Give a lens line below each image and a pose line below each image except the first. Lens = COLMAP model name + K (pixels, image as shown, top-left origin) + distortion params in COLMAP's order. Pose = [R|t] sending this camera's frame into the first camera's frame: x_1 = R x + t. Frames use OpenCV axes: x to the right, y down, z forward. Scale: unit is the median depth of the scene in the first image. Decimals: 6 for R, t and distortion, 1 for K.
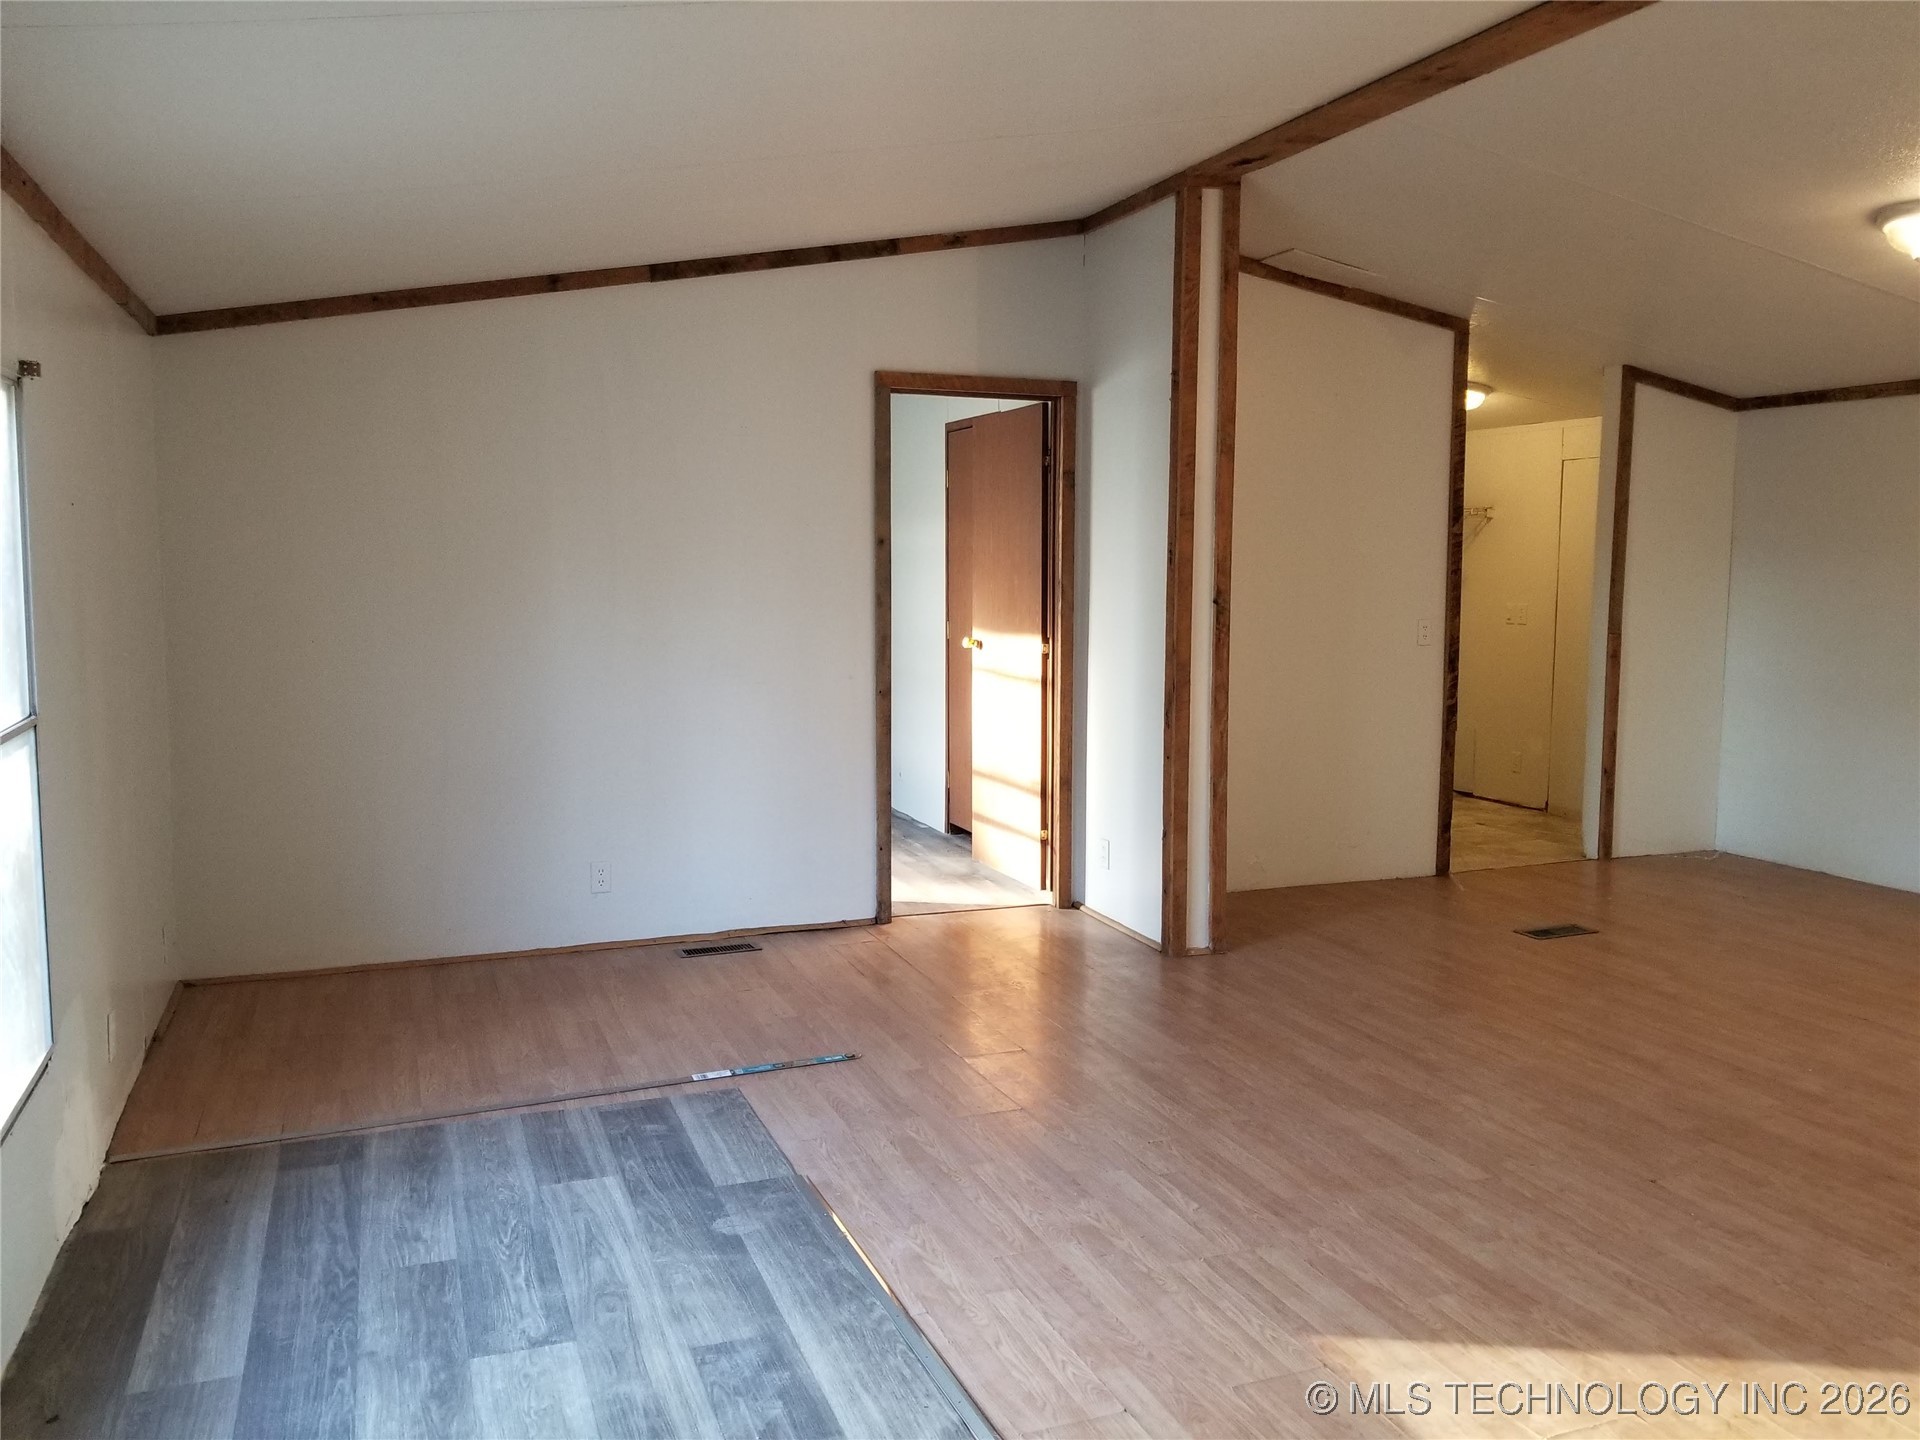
lens RADIAL K [[1484.2, 0, 945.2], [0, 1484.2, 695.7], [0, 0, 1]] dist [0.067852, -0.103358]
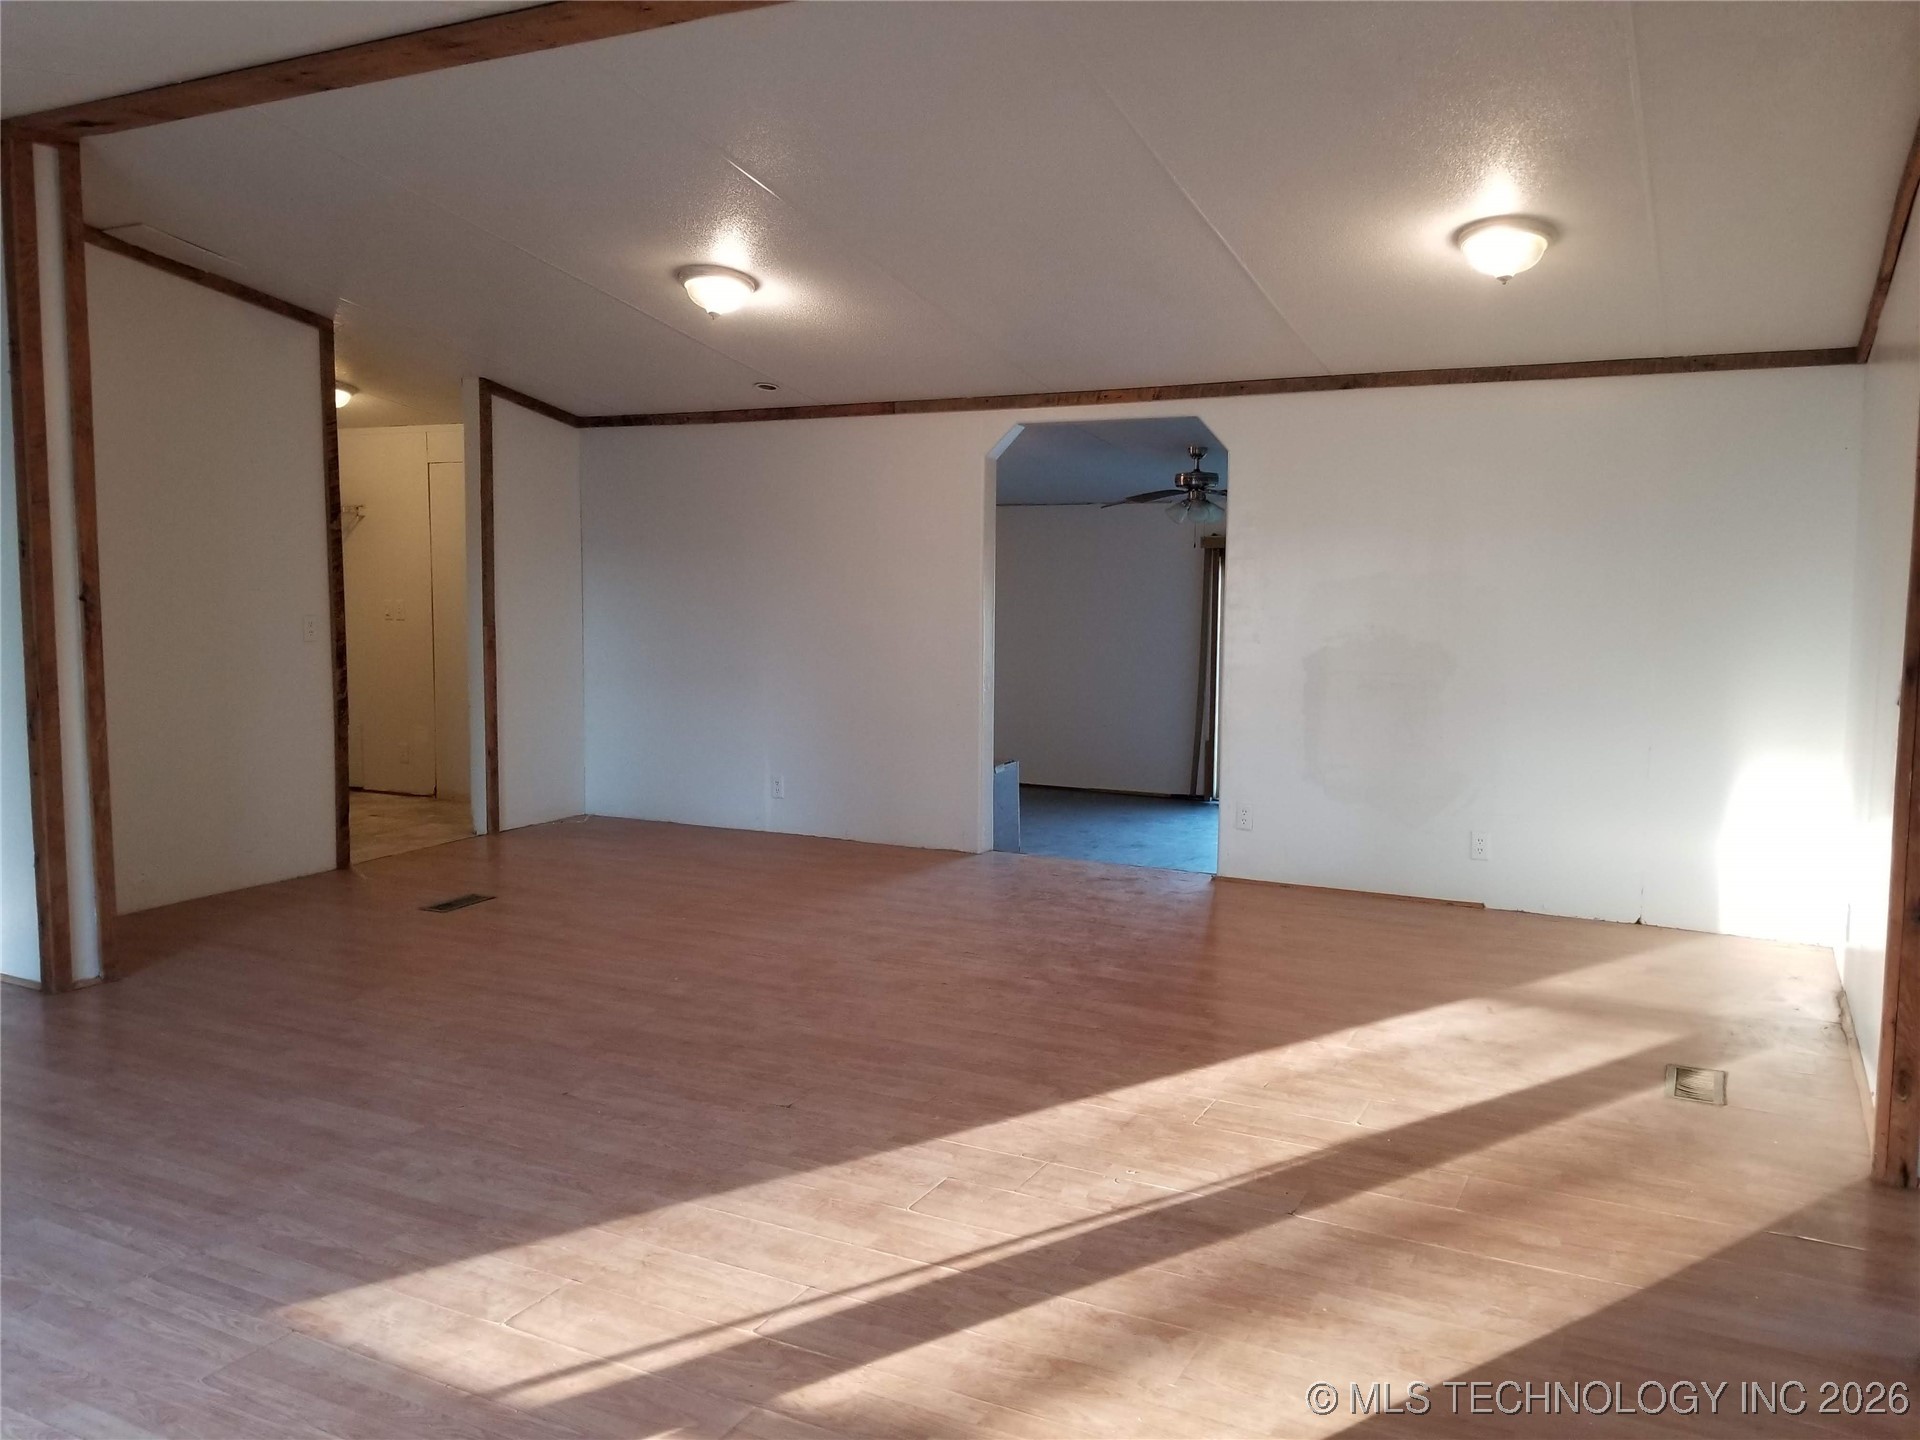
lens RADIAL K [[1484.2, 0, 922.8], [0, 1484.2, 701.2], [0, 0, 1]] dist [0.067852, -0.103358]
pose [[0.757156, -0.058052, 0.650649, -0.043269], [0.055852, 0.998149, 0.024063, 0.009189], [-0.650842, 0.018121, 0.758997, -0.048204]]
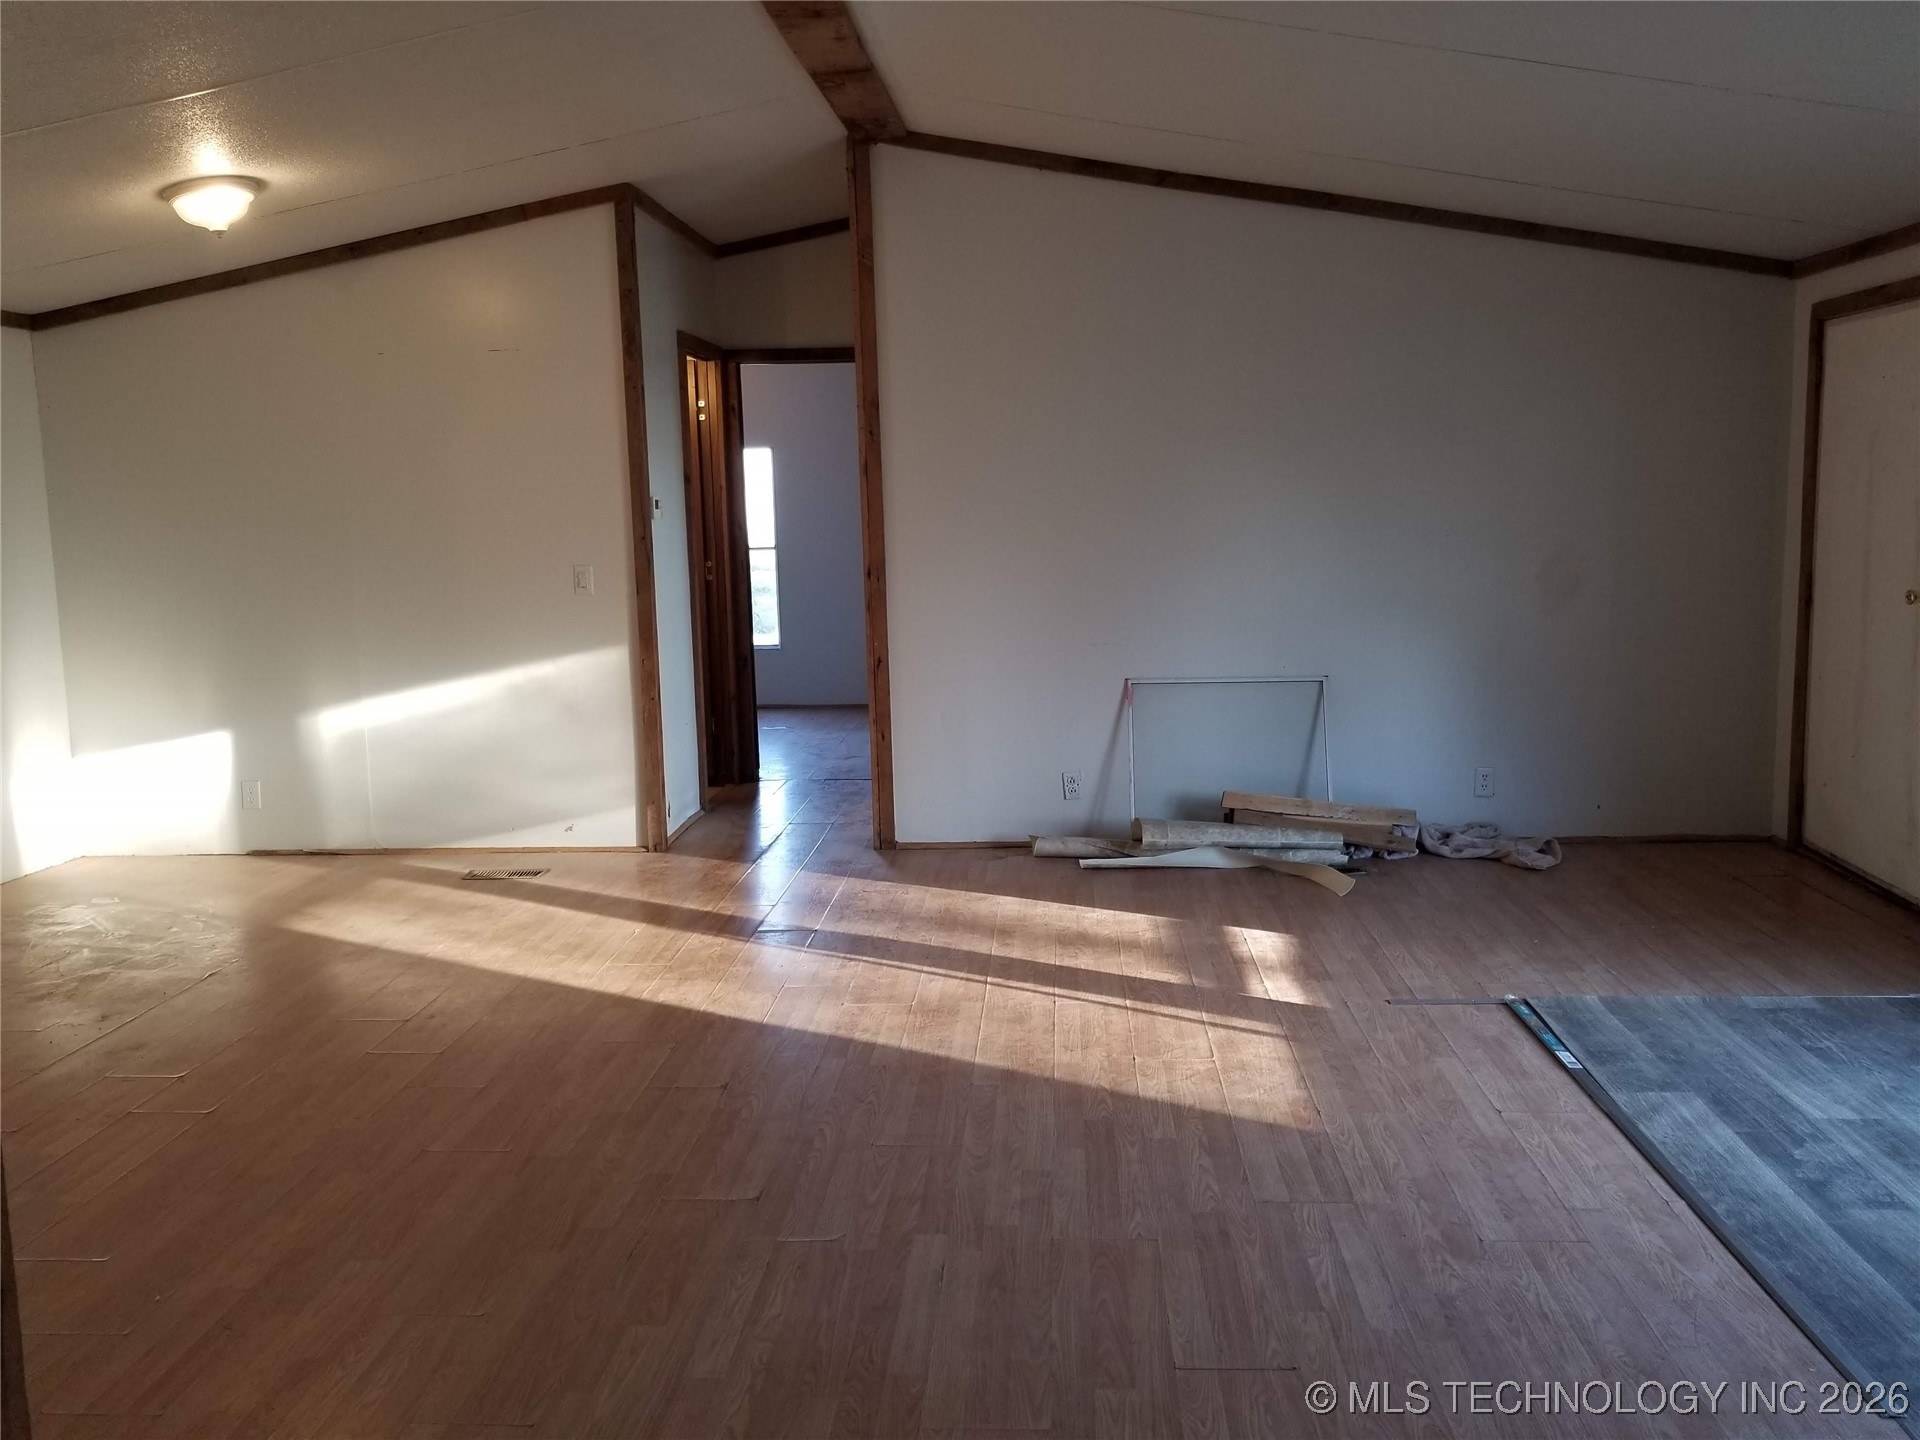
lens RADIAL K [[1484.2, 0, 966.3], [0, 1484.2, 713.6], [0, 0, 1]] dist [0.067852, -0.103358]
pose [[-0.908364, -0.040550, 0.416209, 0.007094], [0.058951, 0.972931, 0.223448, -0.122956], [-0.414004, 0.227509, -0.881386, 1.448174]]
